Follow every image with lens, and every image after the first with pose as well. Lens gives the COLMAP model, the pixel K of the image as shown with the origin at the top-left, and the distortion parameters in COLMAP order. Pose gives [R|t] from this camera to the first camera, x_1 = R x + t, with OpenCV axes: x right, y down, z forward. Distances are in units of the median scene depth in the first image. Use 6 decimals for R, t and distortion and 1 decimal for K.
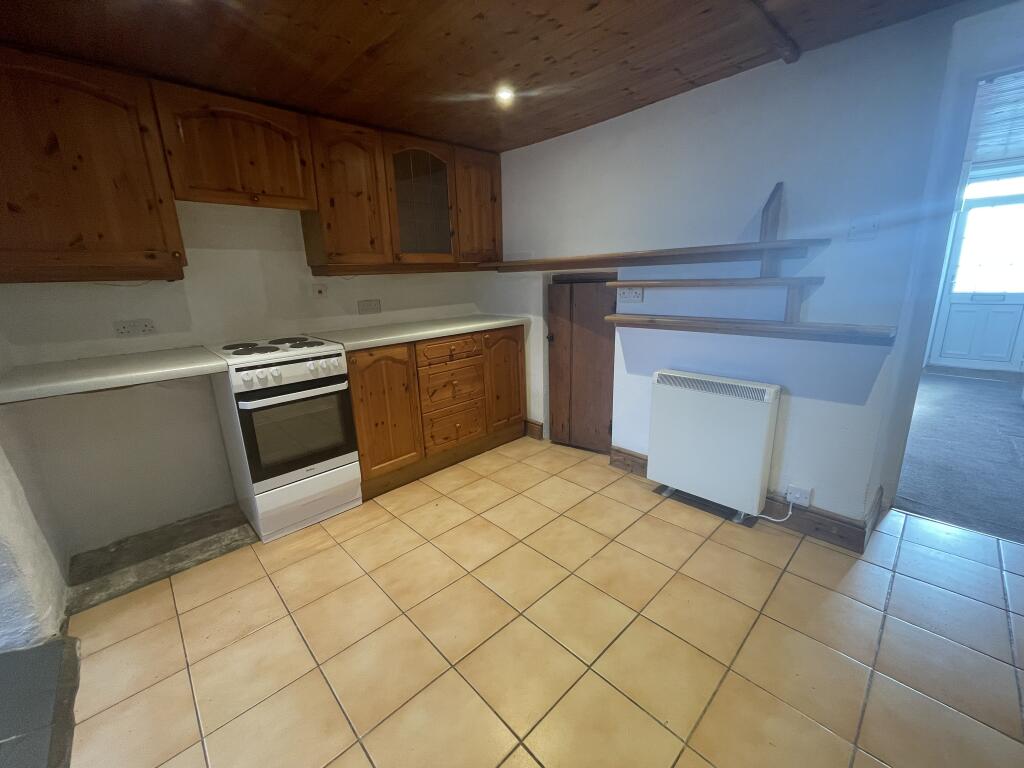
lens RADIAL K [[411.4, 0, 508.9], [0, 411.4, 379.6], [0, 0, 1]] dist [0.000681, -0.002811]
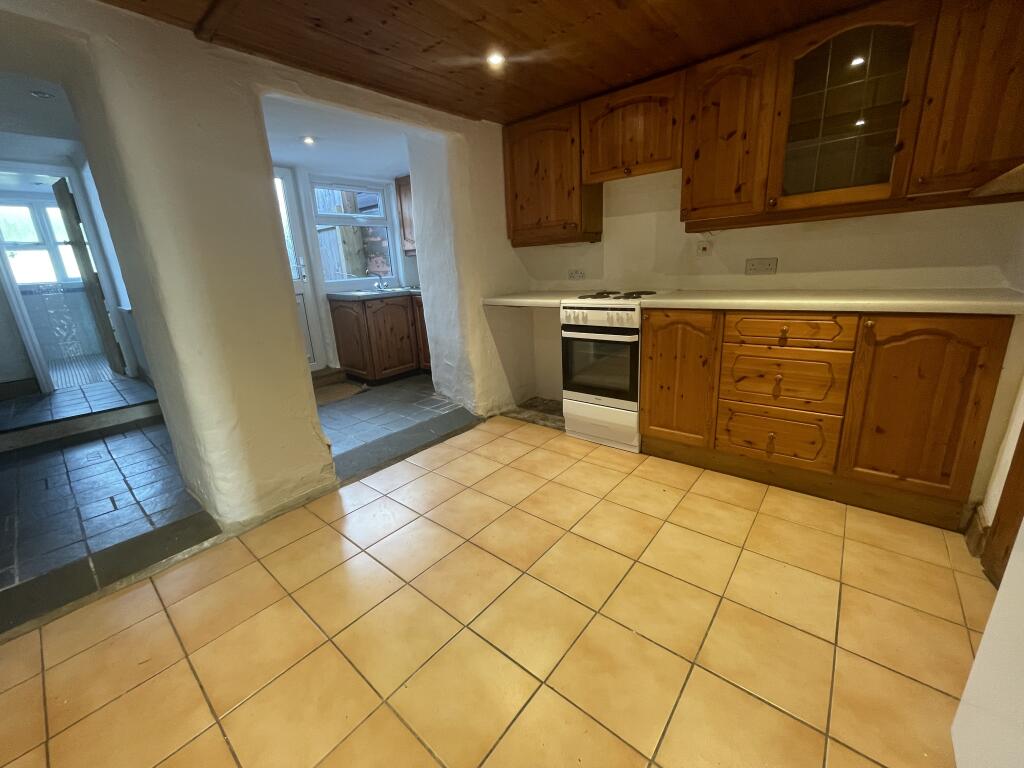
lens RADIAL K [[411.4, 0, 508.9], [0, 411.4, 379.6], [0, 0, 1]] dist [0.000681, -0.002811]
pose [[0.110077, 0.294420, -0.949315, 0.603415], [-0.189475, 0.943820, 0.270745, -0.111935], [0.975696, 0.150069, 0.159678, 0.505577]]
